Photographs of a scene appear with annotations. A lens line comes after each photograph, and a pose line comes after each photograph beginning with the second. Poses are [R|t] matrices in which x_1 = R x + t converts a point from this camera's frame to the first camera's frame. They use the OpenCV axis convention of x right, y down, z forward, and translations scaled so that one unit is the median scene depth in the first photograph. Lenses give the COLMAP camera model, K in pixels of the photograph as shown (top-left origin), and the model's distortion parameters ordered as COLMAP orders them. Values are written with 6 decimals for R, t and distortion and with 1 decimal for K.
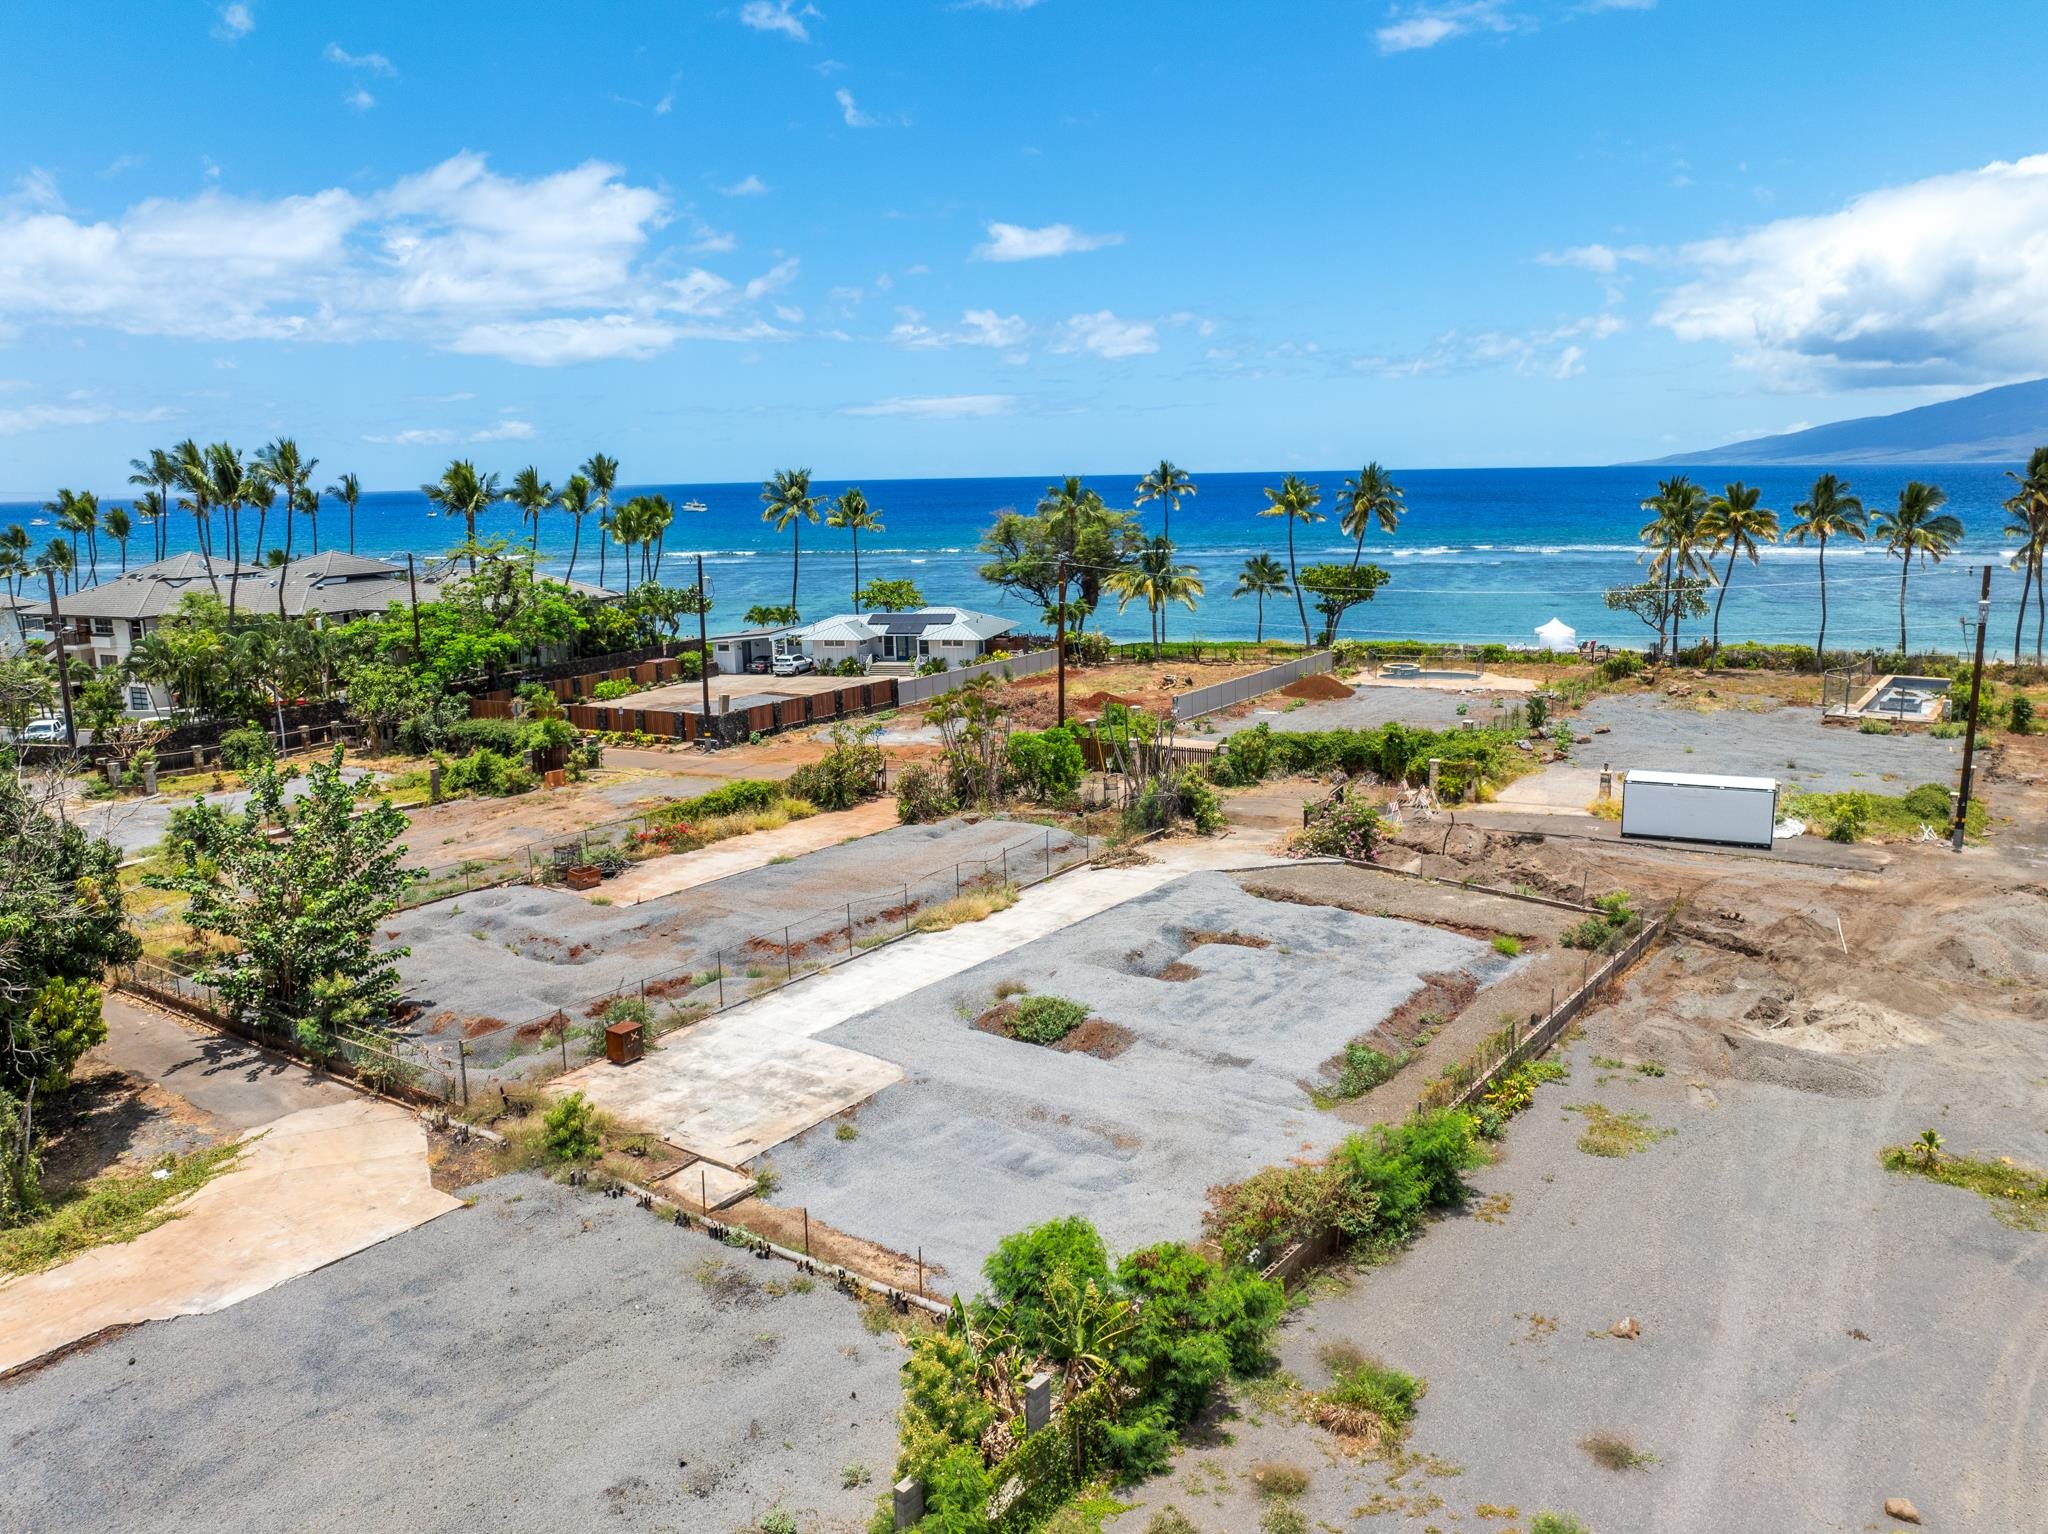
lens RADIAL K [[1598.3, 0, 1024.0], [0, 1598.3, 767.0], [0, 0, 1]] dist [-0.030088, 0.001508]
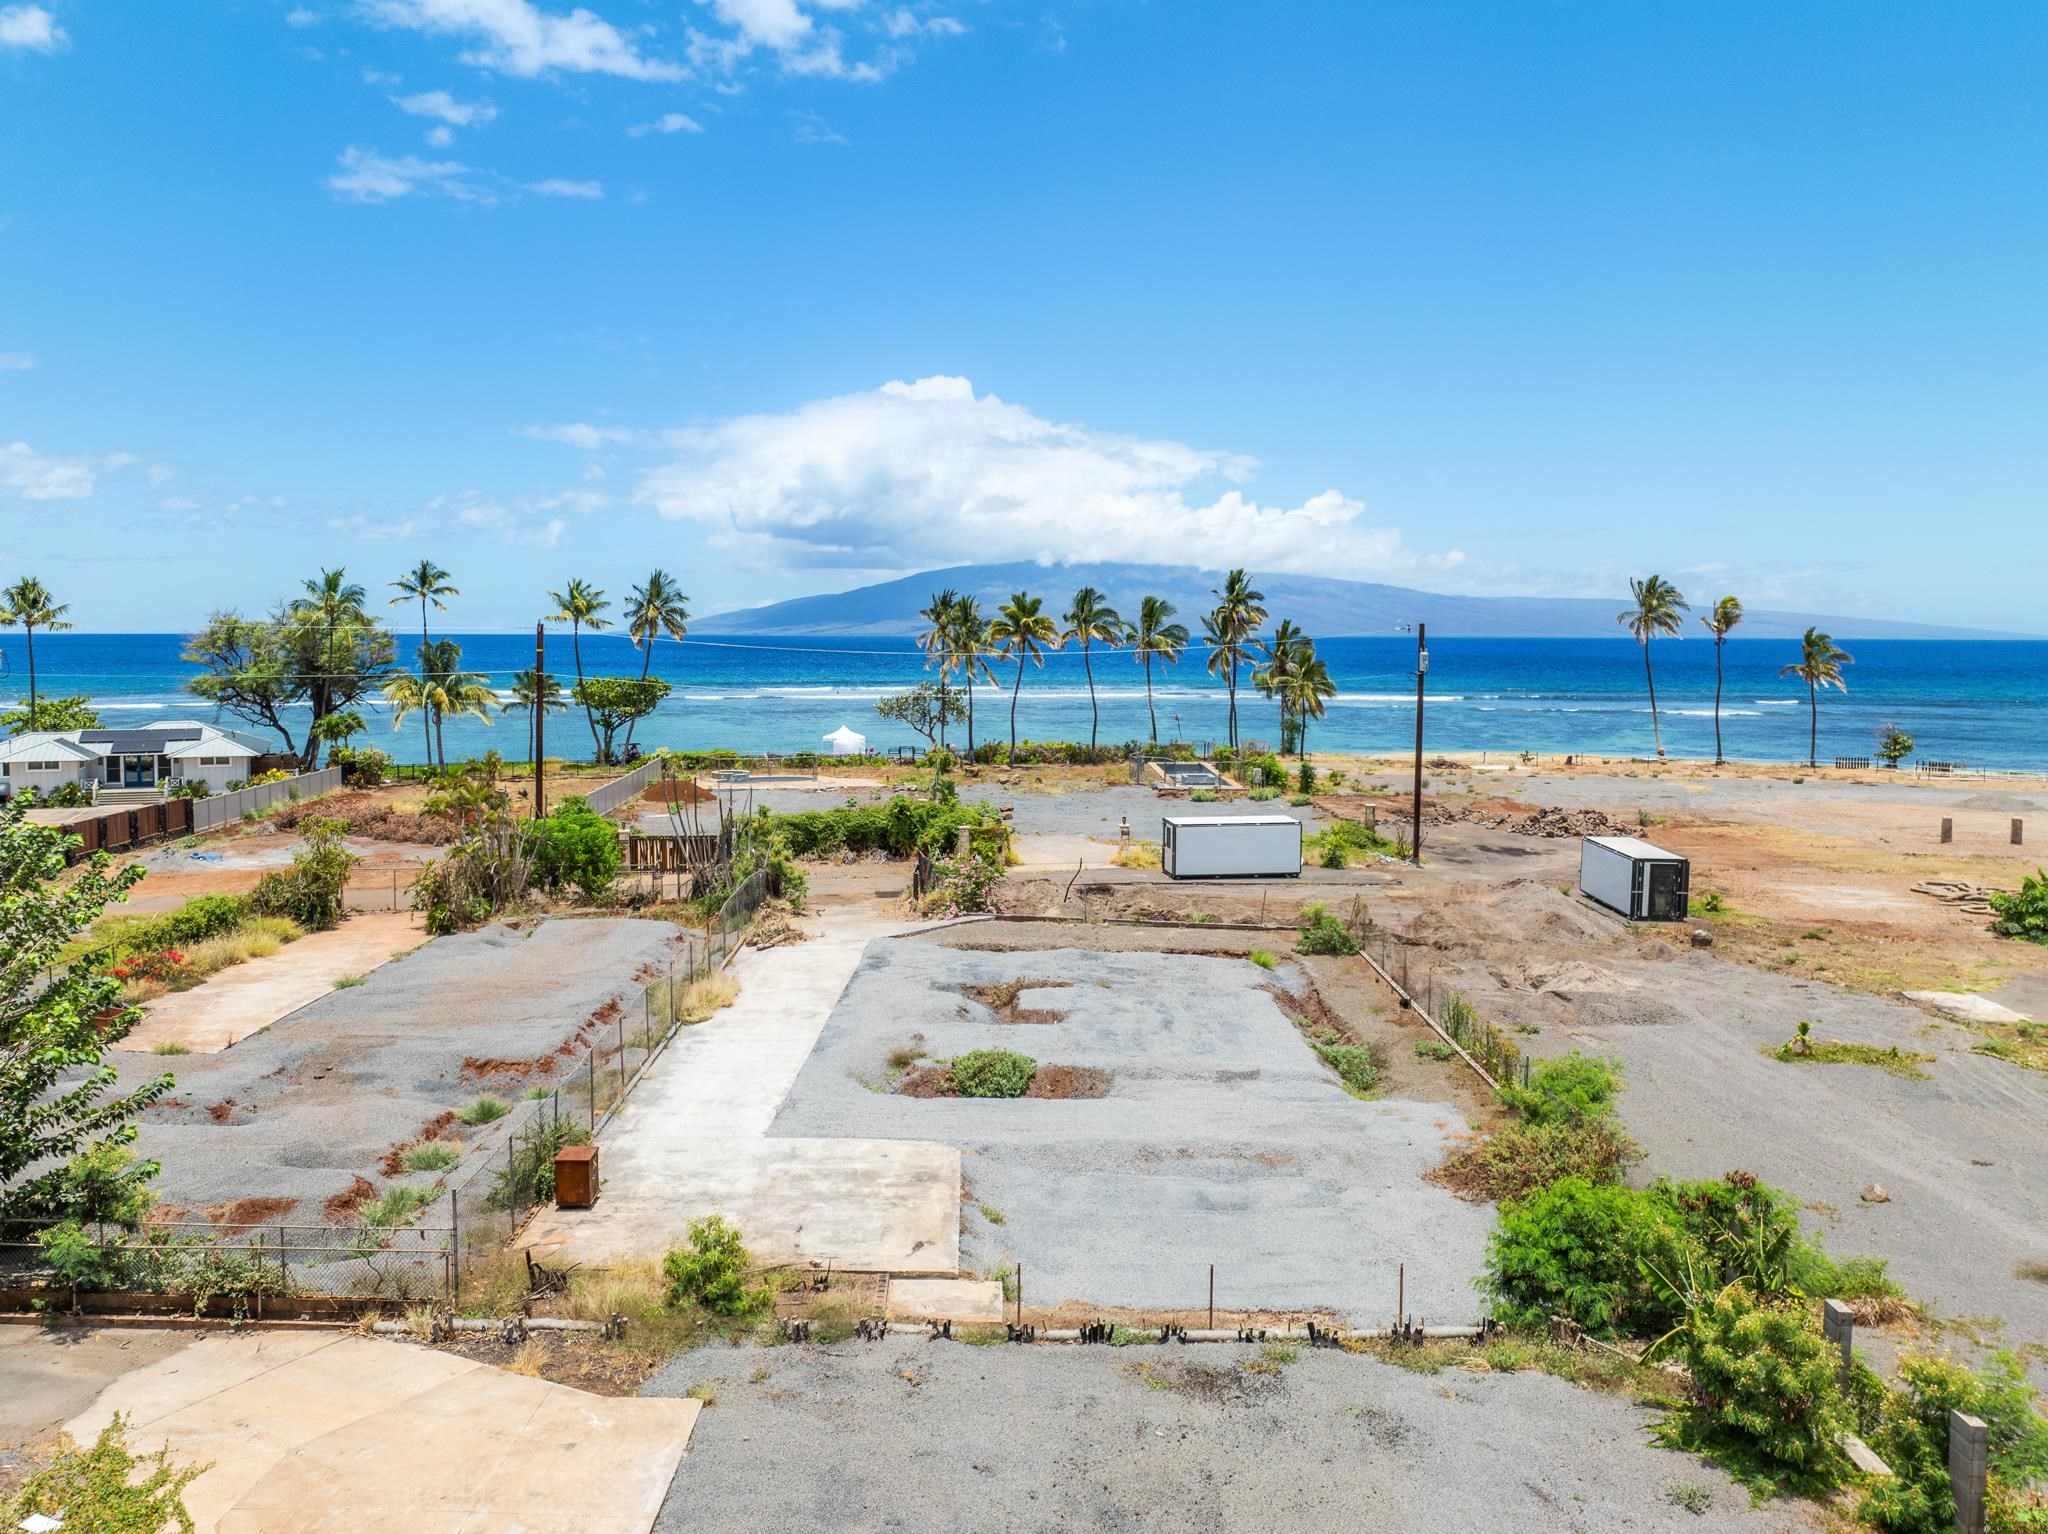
lens RADIAL K [[1598.3, 0, 1024.0], [0, 1598.3, 767.0], [0, 0, 1]] dist [-0.030088, 0.001508]
pose [[0.806326, -0.026143, 0.590894, -0.300086], [0.090046, 0.992803, -0.078951, 0.040800], [-0.584577, 0.116868, 0.802877, 0.185178]]
